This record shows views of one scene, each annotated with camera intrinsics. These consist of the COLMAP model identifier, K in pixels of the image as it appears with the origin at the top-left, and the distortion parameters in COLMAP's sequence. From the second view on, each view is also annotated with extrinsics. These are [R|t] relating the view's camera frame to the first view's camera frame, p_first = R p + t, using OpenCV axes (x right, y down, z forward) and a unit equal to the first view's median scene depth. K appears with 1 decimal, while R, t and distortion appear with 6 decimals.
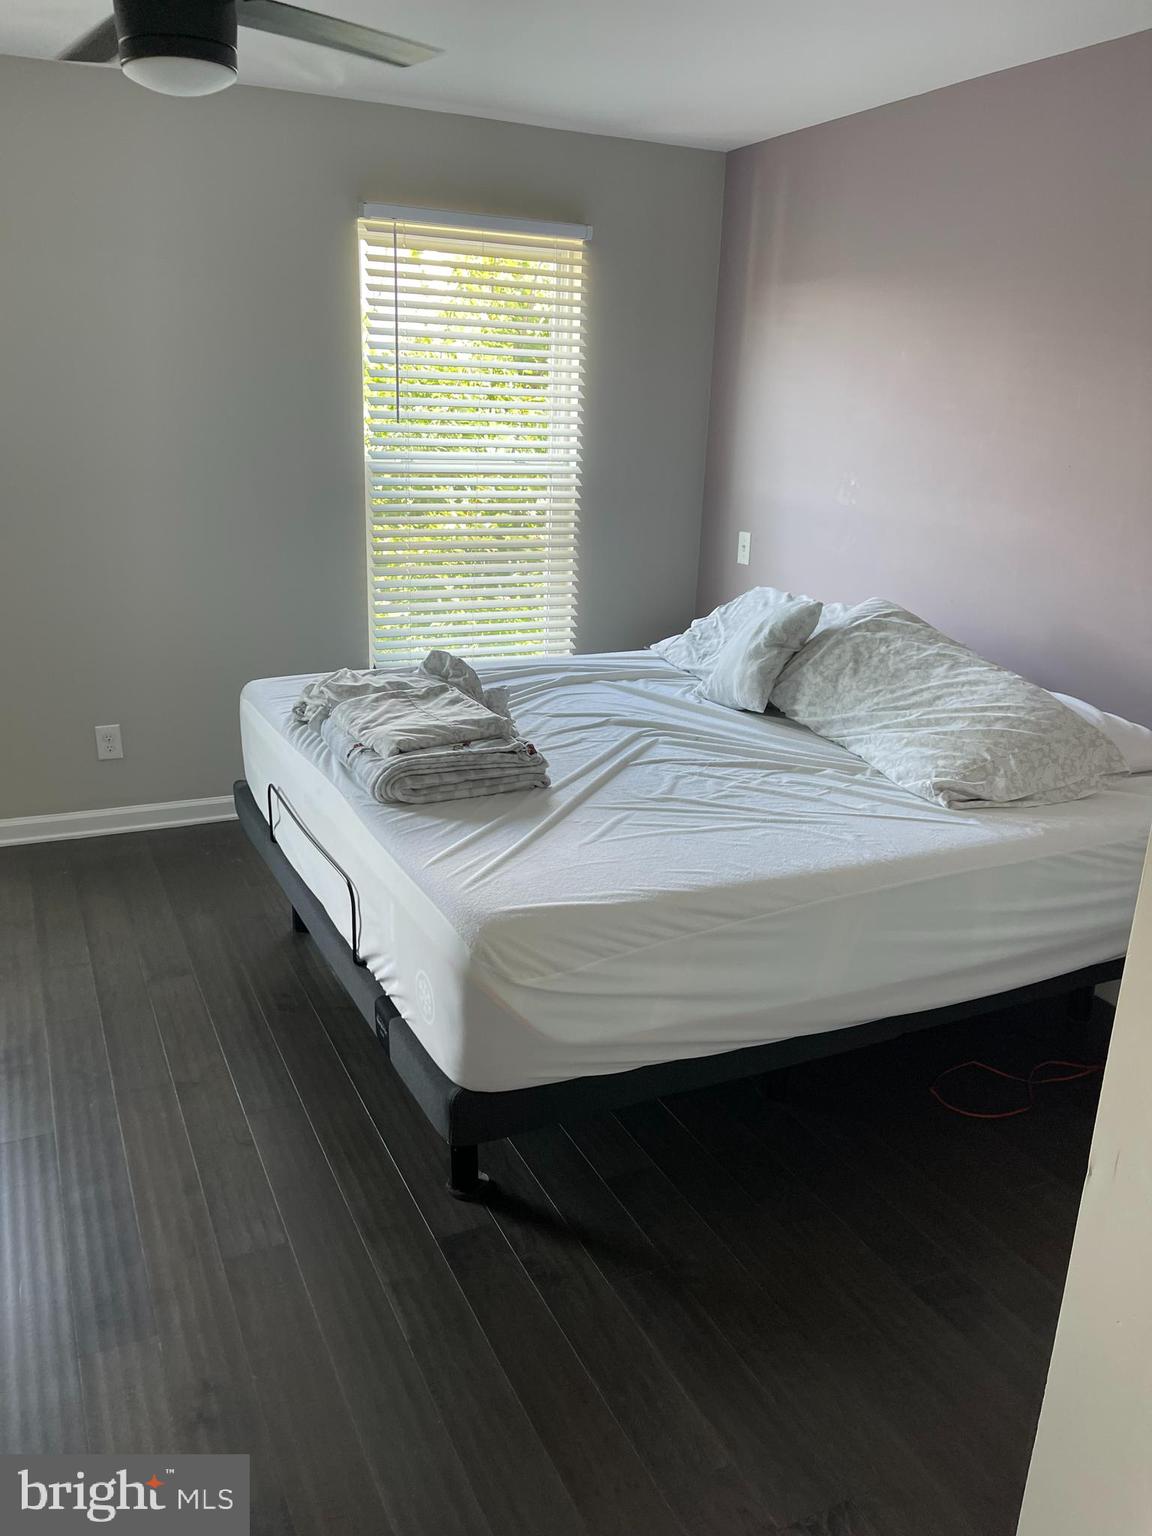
lens RADIAL K [[1161.7, 0, 576.0], [0, 1161.7, 768.0], [0, 0, 1]] dist [-0.003011, -0.007414]
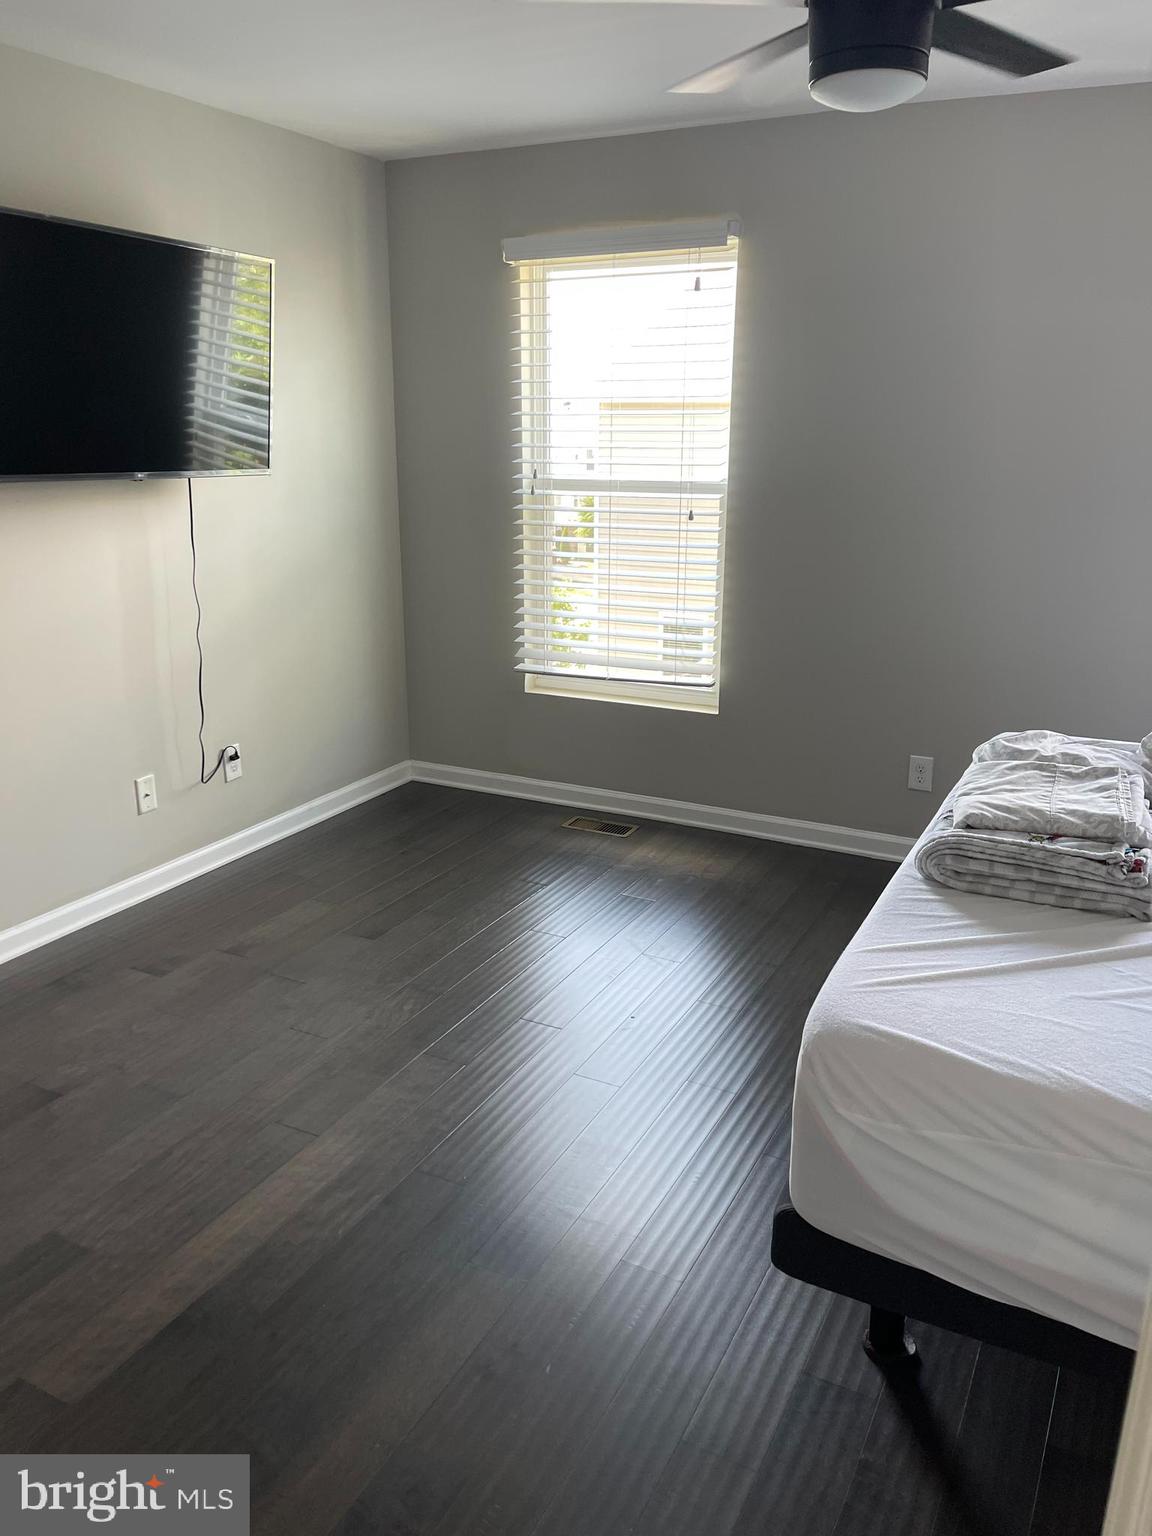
lens RADIAL K [[1161.7, 0, 576.0], [0, 1161.7, 768.0], [0, 0, 1]] dist [-0.003011, -0.007414]
pose [[0.595499, 0.194370, -0.779488, 0.331604], [-0.223883, 0.972002, 0.071336, -0.051985], [0.771529, 0.132033, 0.622342, 0.245645]]
